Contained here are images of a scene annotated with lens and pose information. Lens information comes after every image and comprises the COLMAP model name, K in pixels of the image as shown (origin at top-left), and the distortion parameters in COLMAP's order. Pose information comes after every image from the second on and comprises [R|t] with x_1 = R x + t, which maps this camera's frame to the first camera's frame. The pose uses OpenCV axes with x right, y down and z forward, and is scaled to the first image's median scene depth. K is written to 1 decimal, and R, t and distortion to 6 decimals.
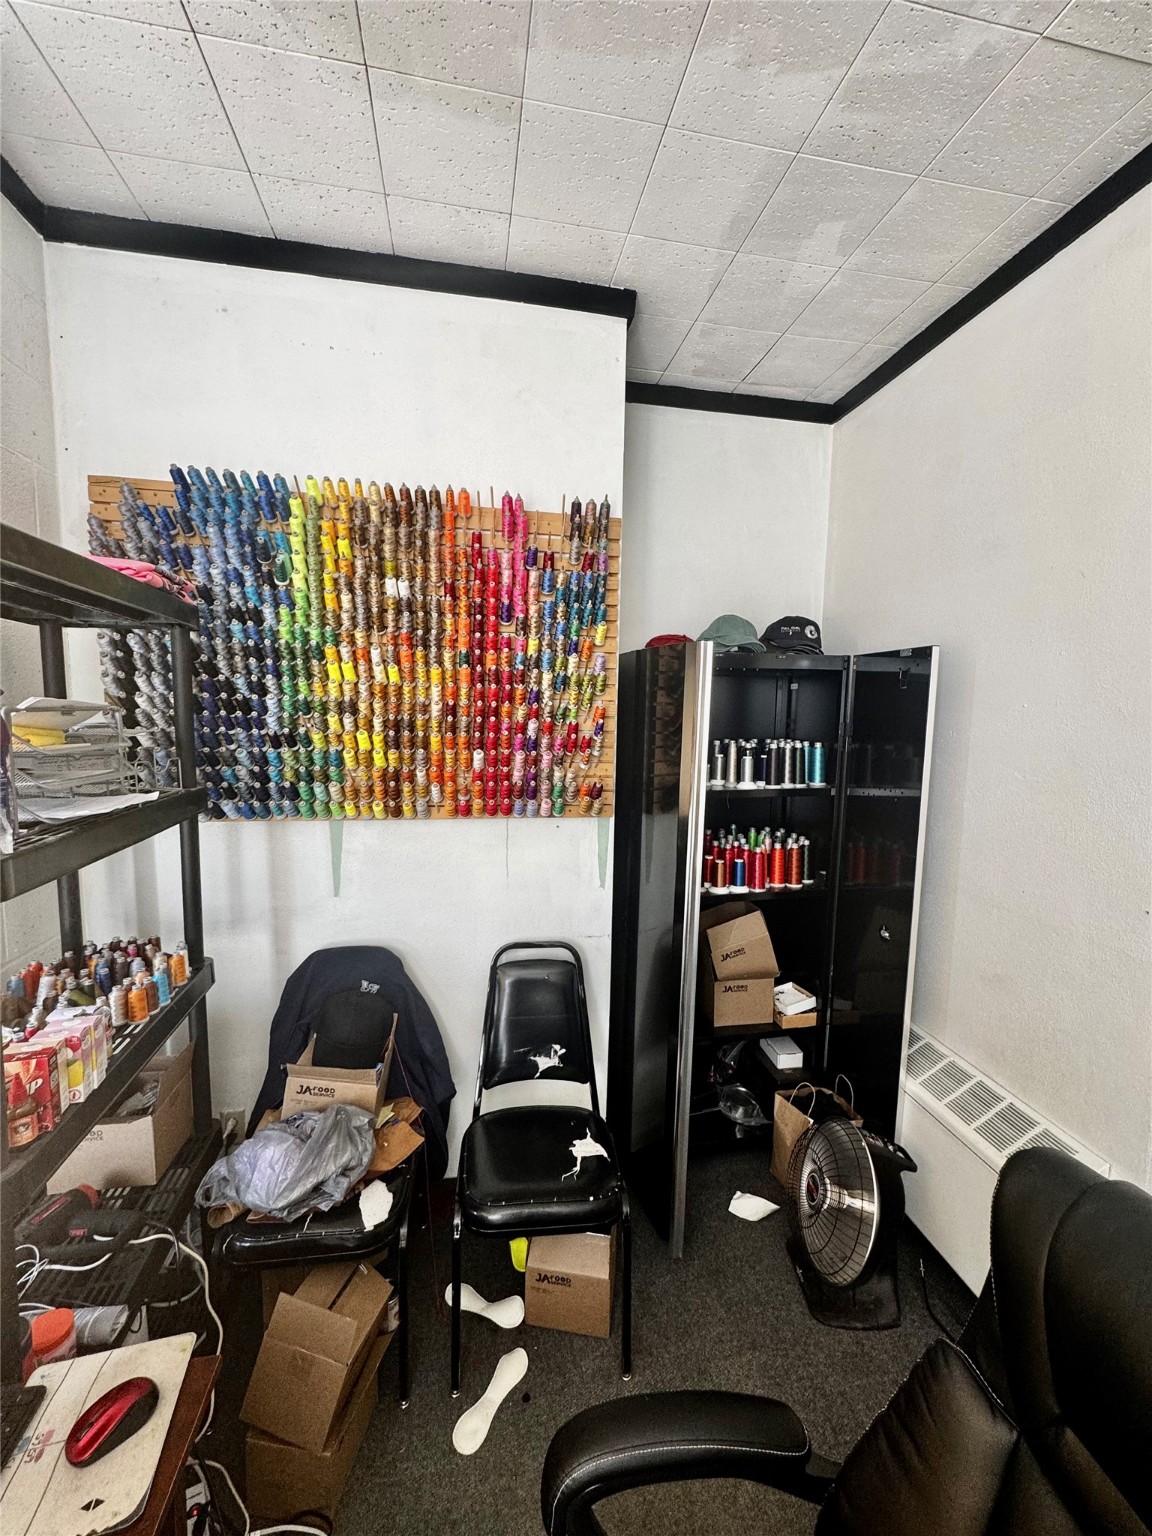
lens RADIAL K [[613.5, 0, 576.0], [0, 613.5, 768.0], [0, 0, 1]] dist [-0.003714, 0.000102]
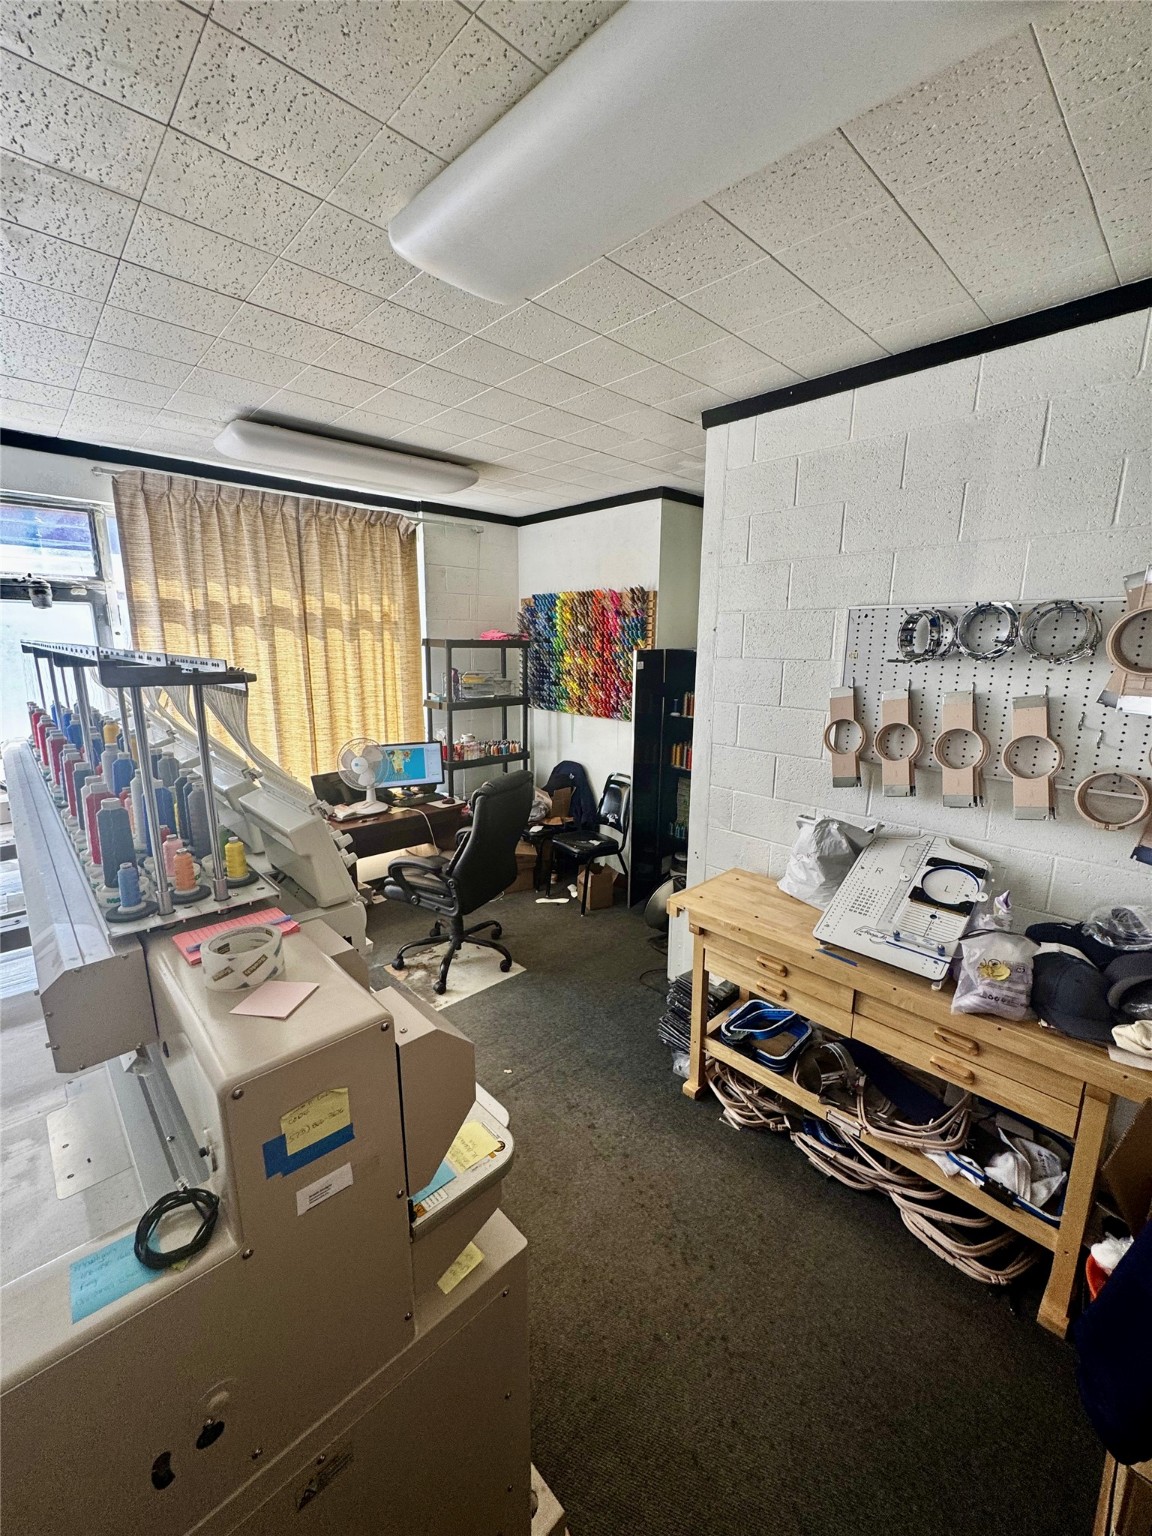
lens RADIAL K [[613.5, 0, 576.0], [0, 613.5, 768.0], [0, 0, 1]] dist [-0.003714, 0.000102]
pose [[0.548315, 0.161987, -0.820433, 2.009613], [-0.081239, 0.986738, 0.140529, -0.065710], [0.832317, -0.010403, 0.554203, -0.521301]]
